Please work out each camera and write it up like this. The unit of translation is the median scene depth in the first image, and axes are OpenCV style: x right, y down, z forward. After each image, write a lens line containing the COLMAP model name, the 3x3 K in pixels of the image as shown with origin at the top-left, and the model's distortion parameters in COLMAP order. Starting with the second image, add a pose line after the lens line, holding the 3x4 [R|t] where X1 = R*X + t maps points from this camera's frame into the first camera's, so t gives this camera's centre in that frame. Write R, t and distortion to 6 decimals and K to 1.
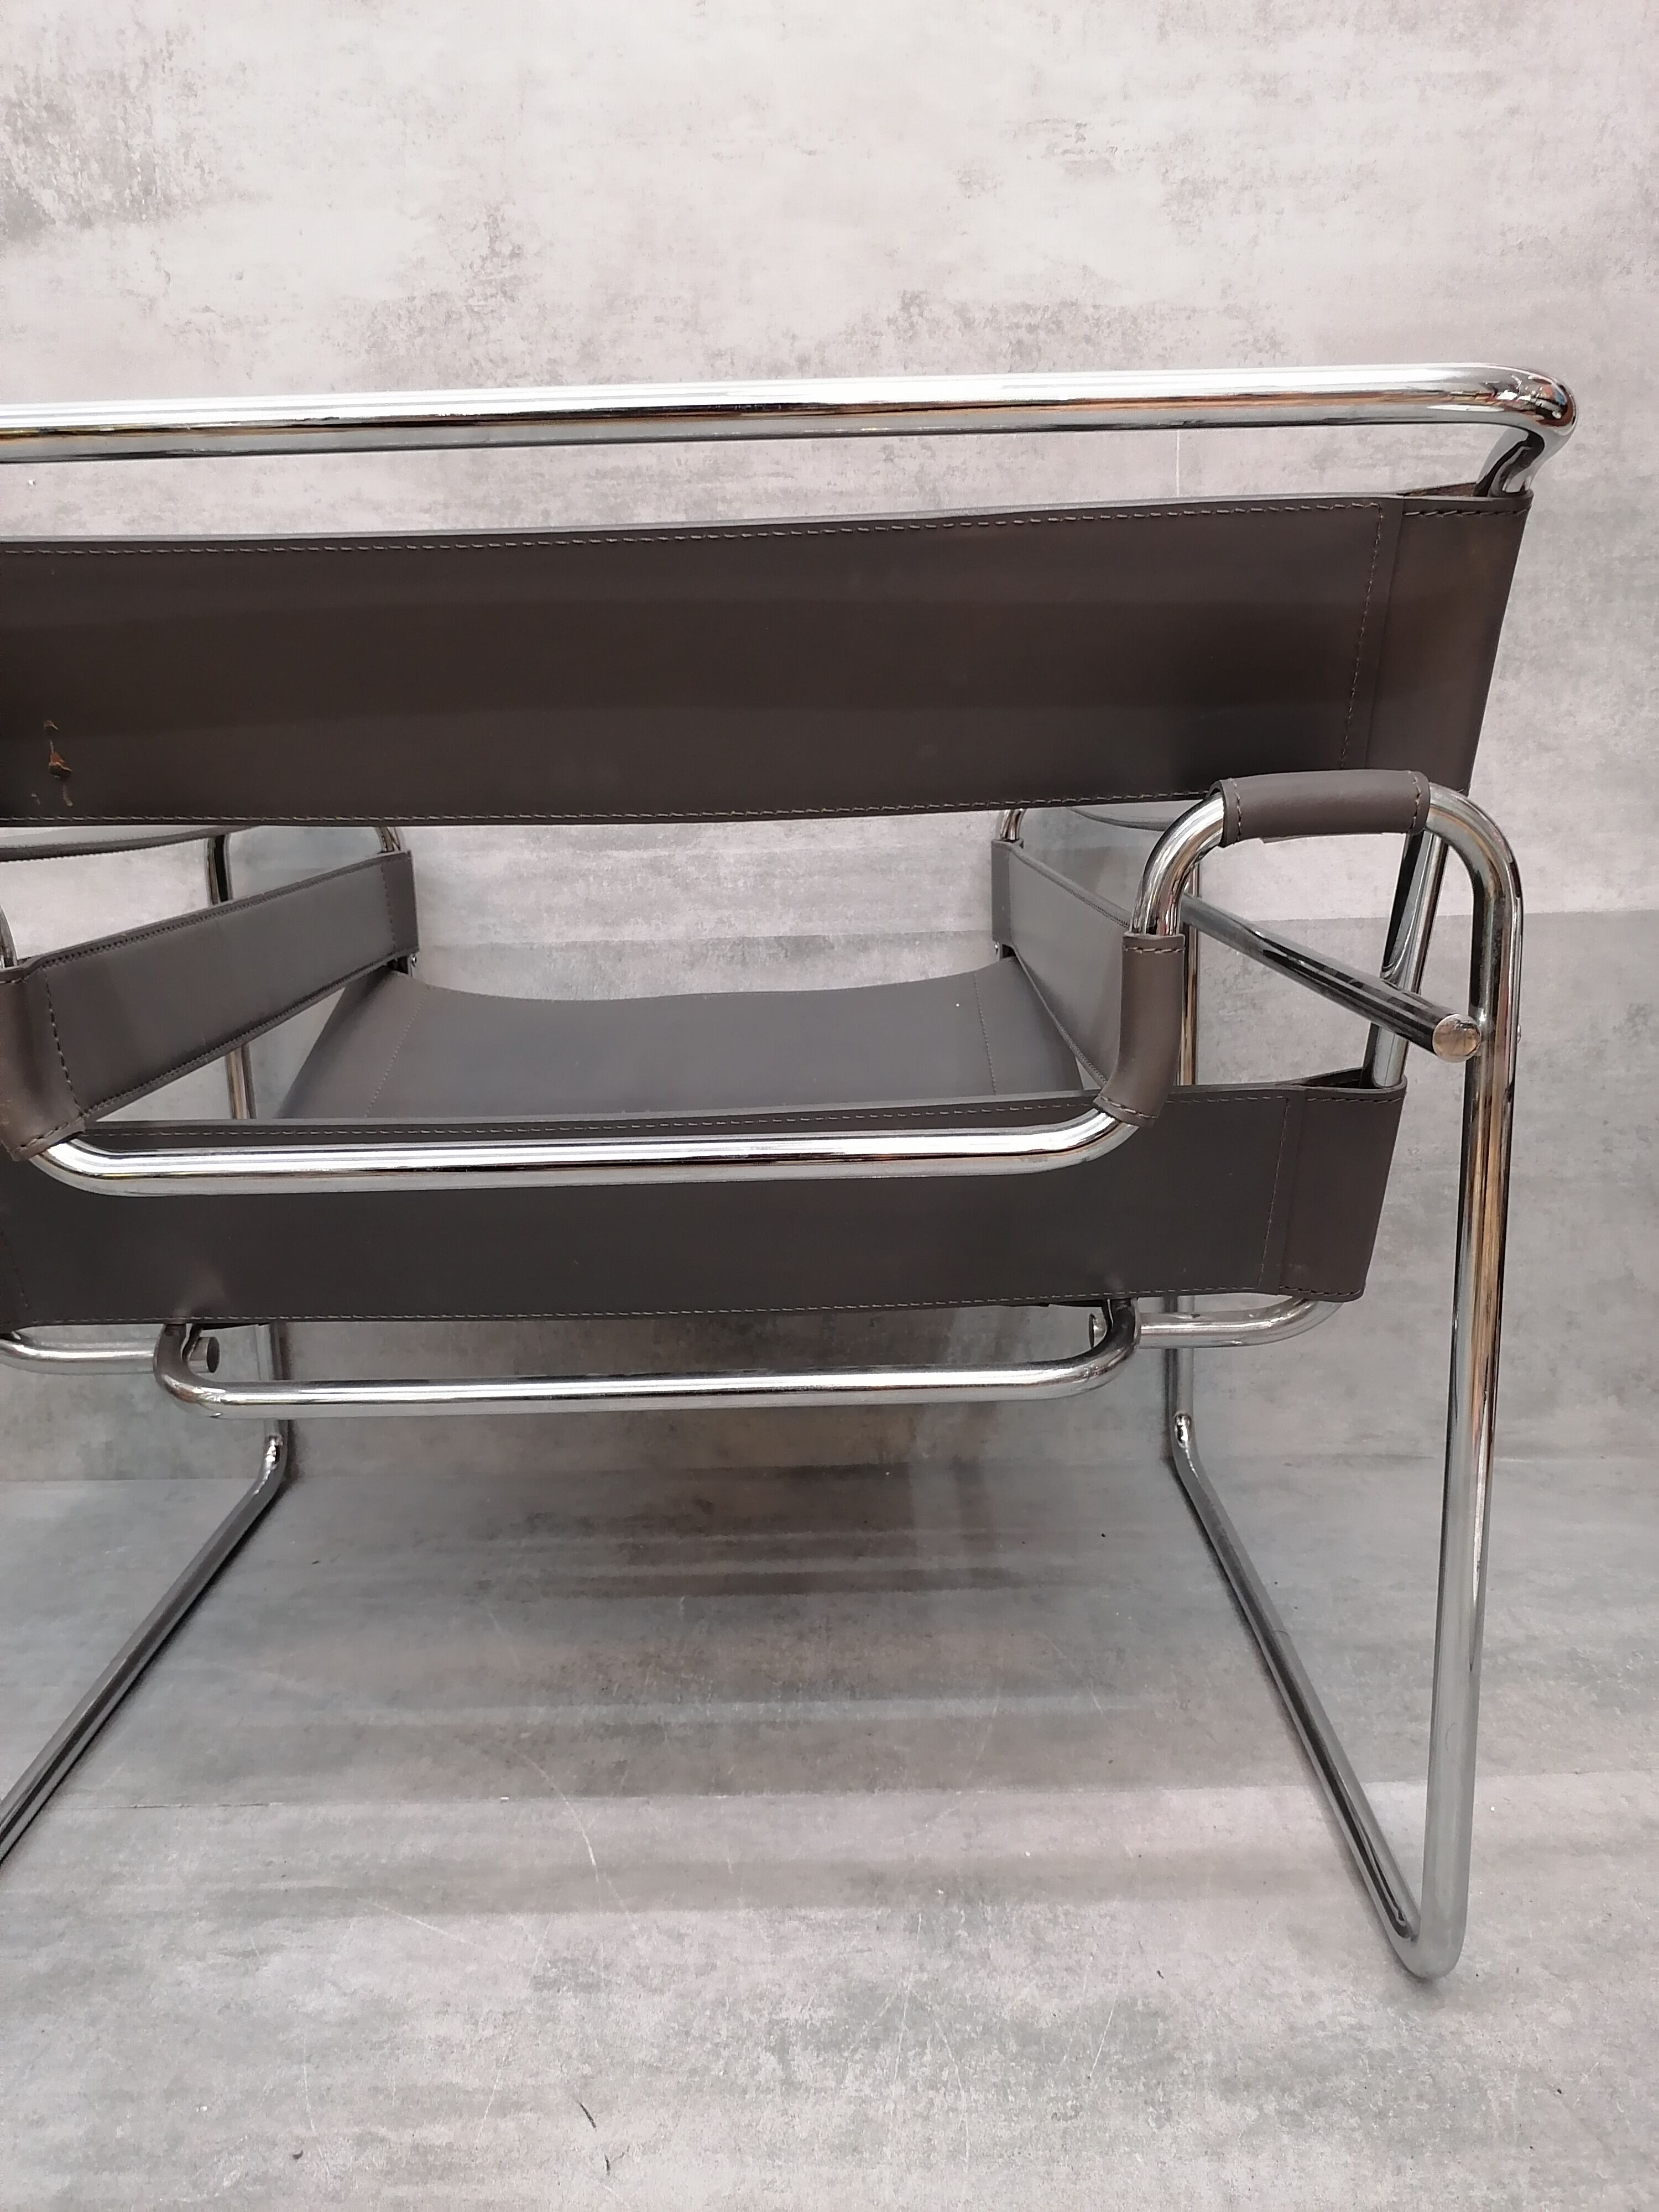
lens RADIAL K [[1663.6, 0, 829.5], [0, 1663.6, 1105.5], [0, 0, 1]] dist [-0.011407, 0.013250]
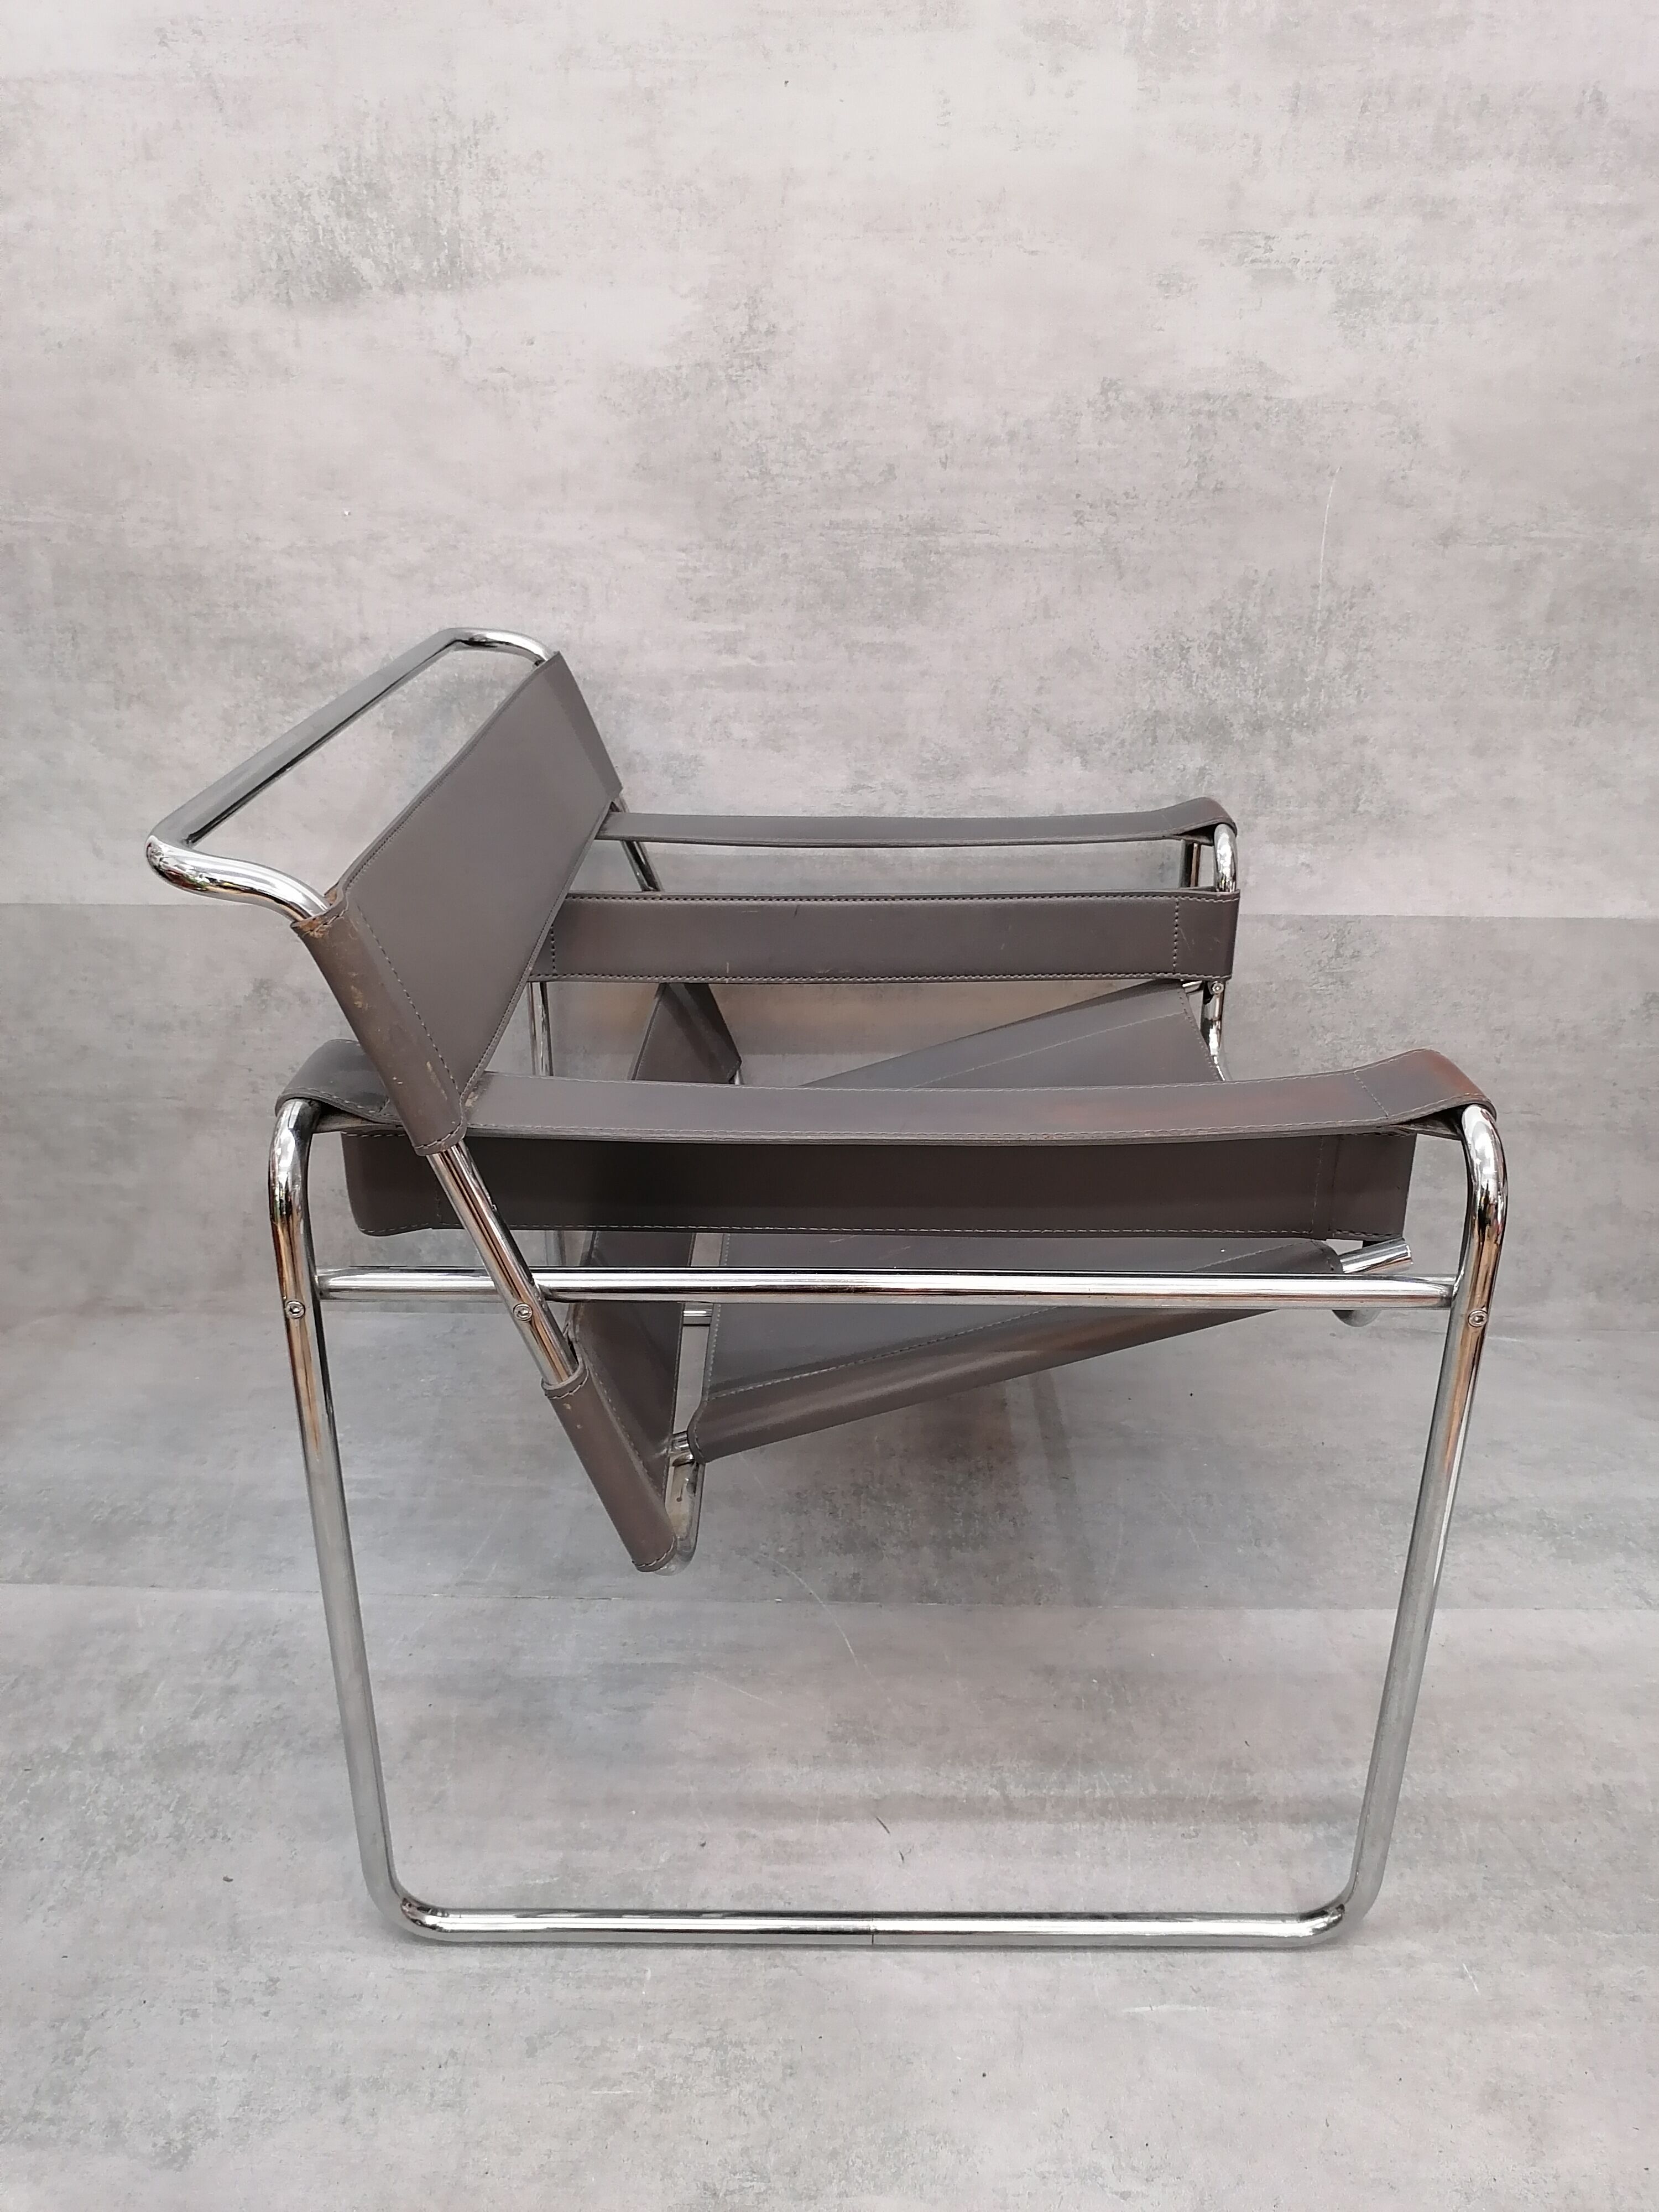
lens RADIAL K [[1664.8, 0, 829.6], [0, 1664.8, 1103.9], [0, 0, 1]] dist [-0.018776, 0.020481]
pose [[0.999358, 0.035023, 0.007569, -0.140377], [-0.035826, 0.980209, 0.194697, -0.216084], [-0.000600, -0.194843, 0.980834, -0.240054]]
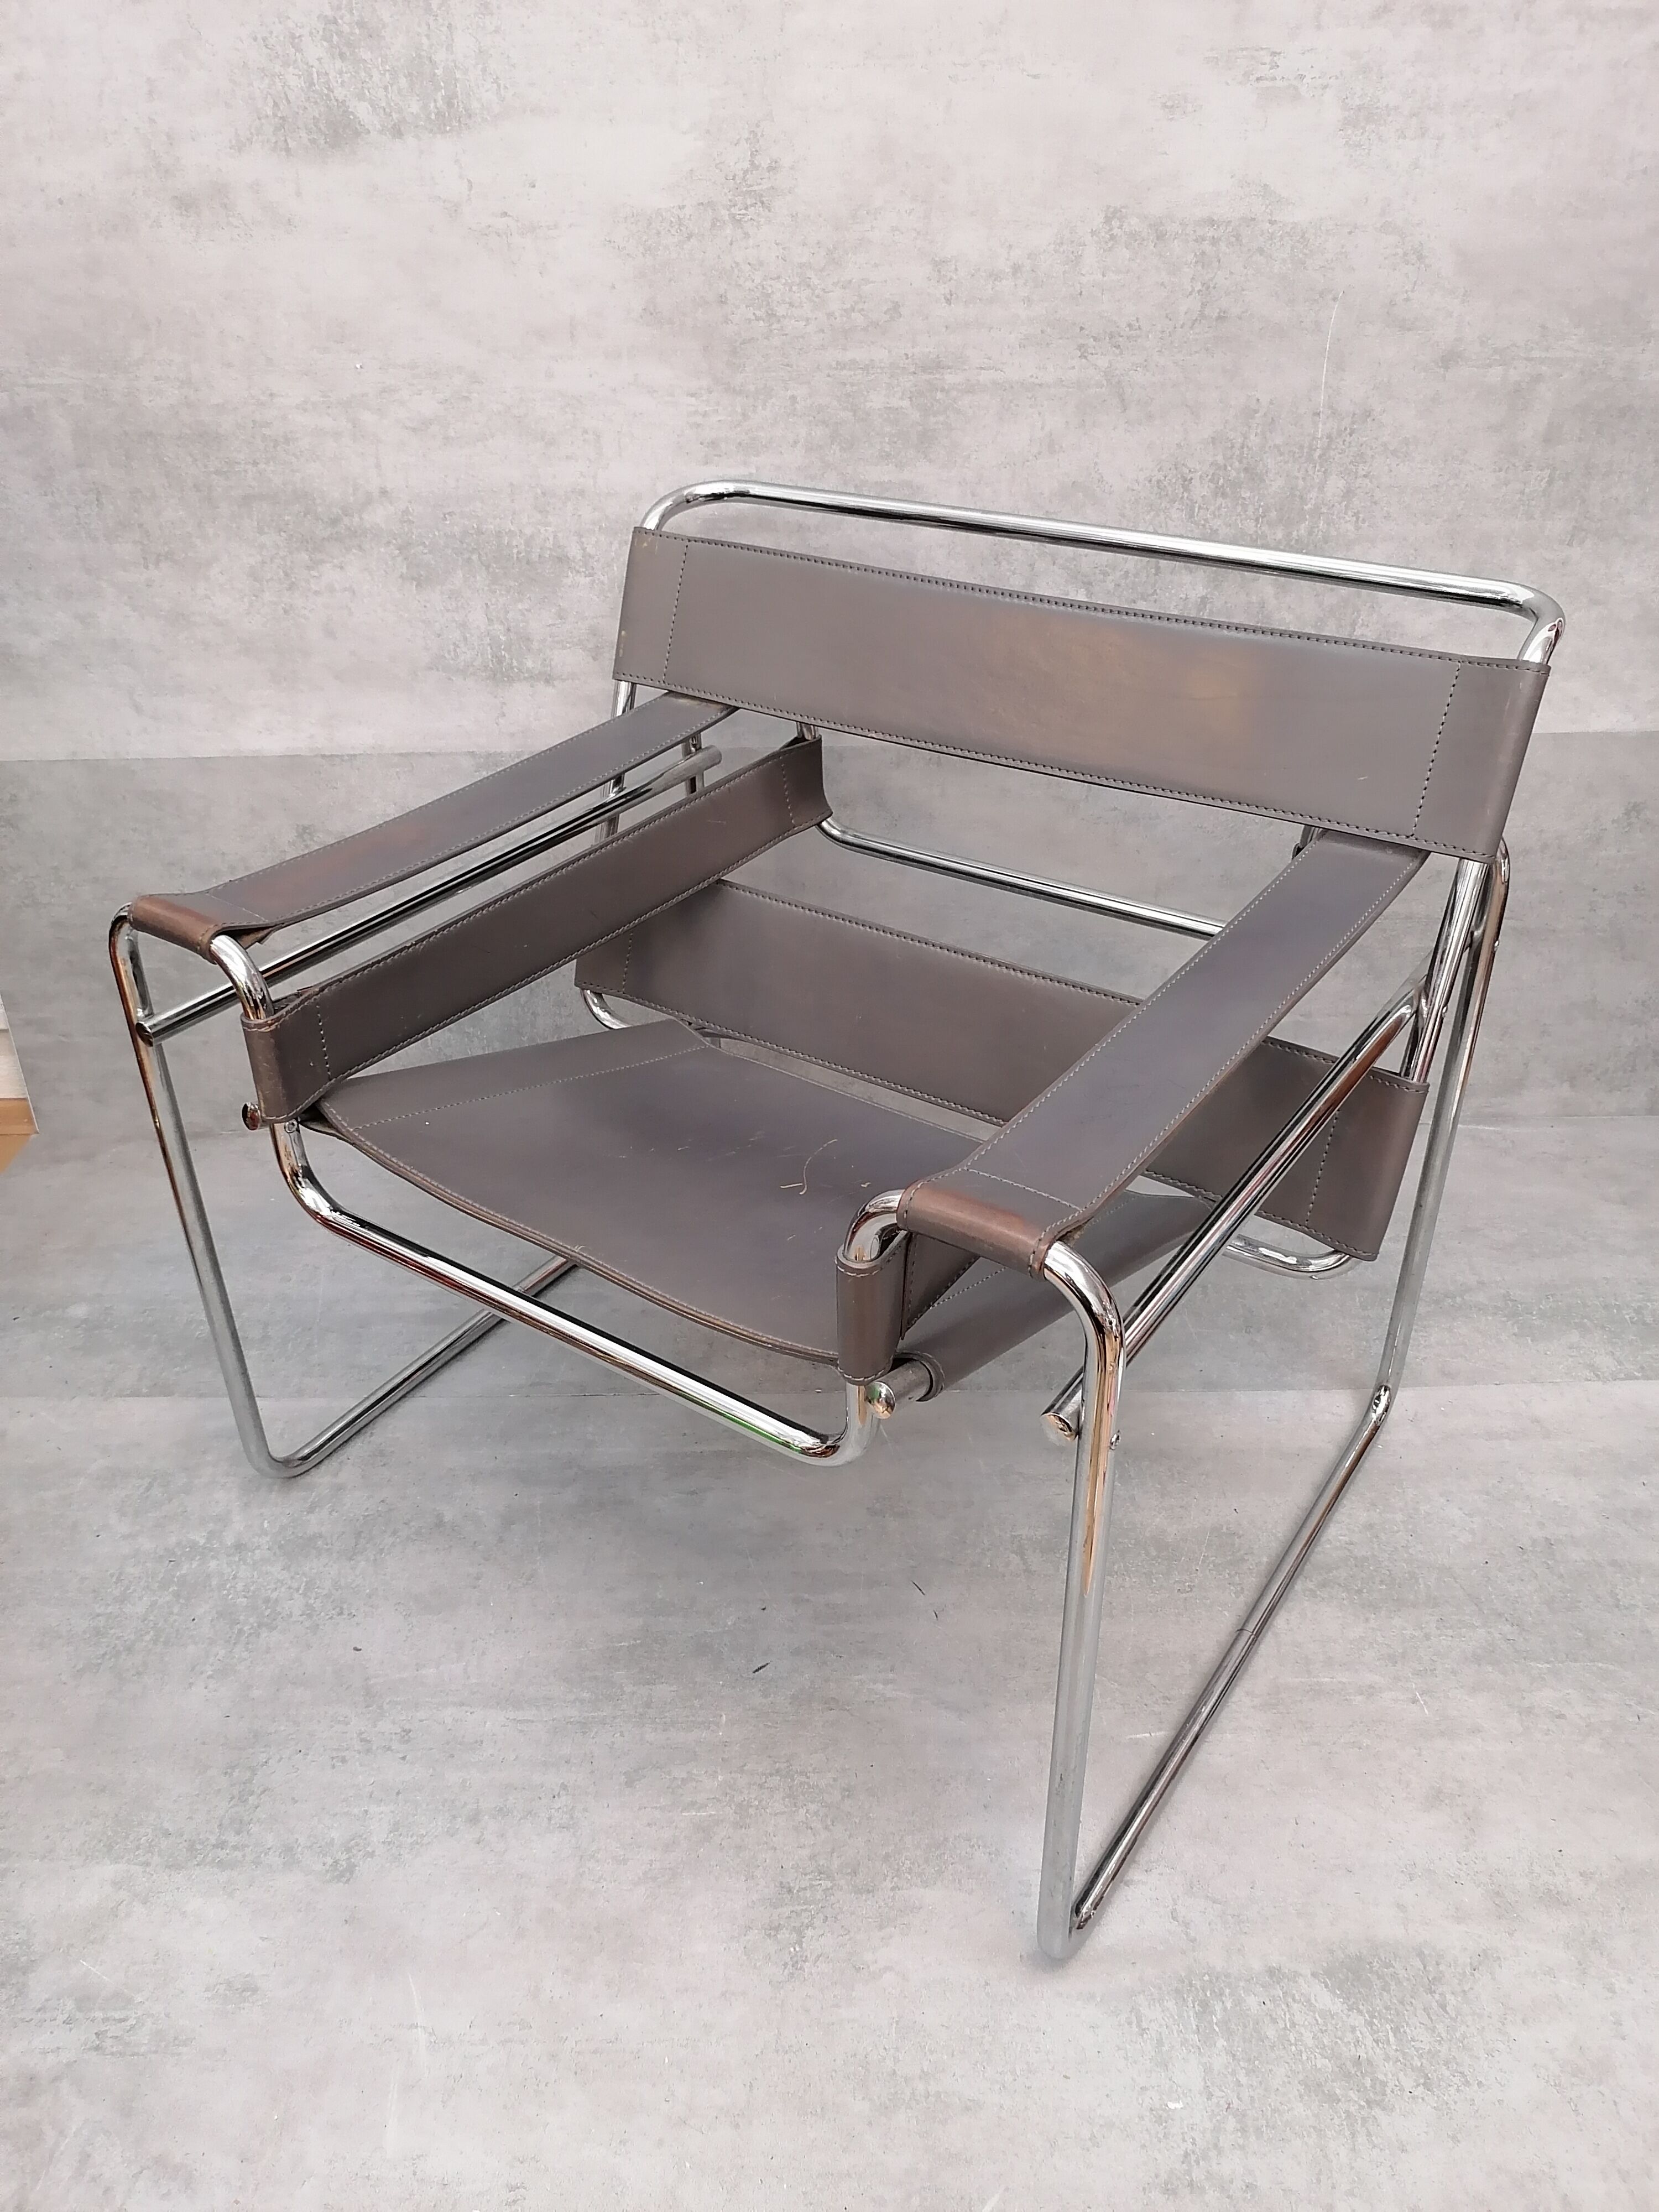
lens RADIAL K [[1663.6, 0, 829.5], [0, 1663.6, 1105.5], [0, 0, 1]] dist [-0.011407, 0.013250]
pose [[0.999947, 0.006262, 0.008163, -0.157674], [-0.008689, 0.938863, 0.344180, -0.303552], [-0.005509, -0.344233, 0.938868, -0.308282]]
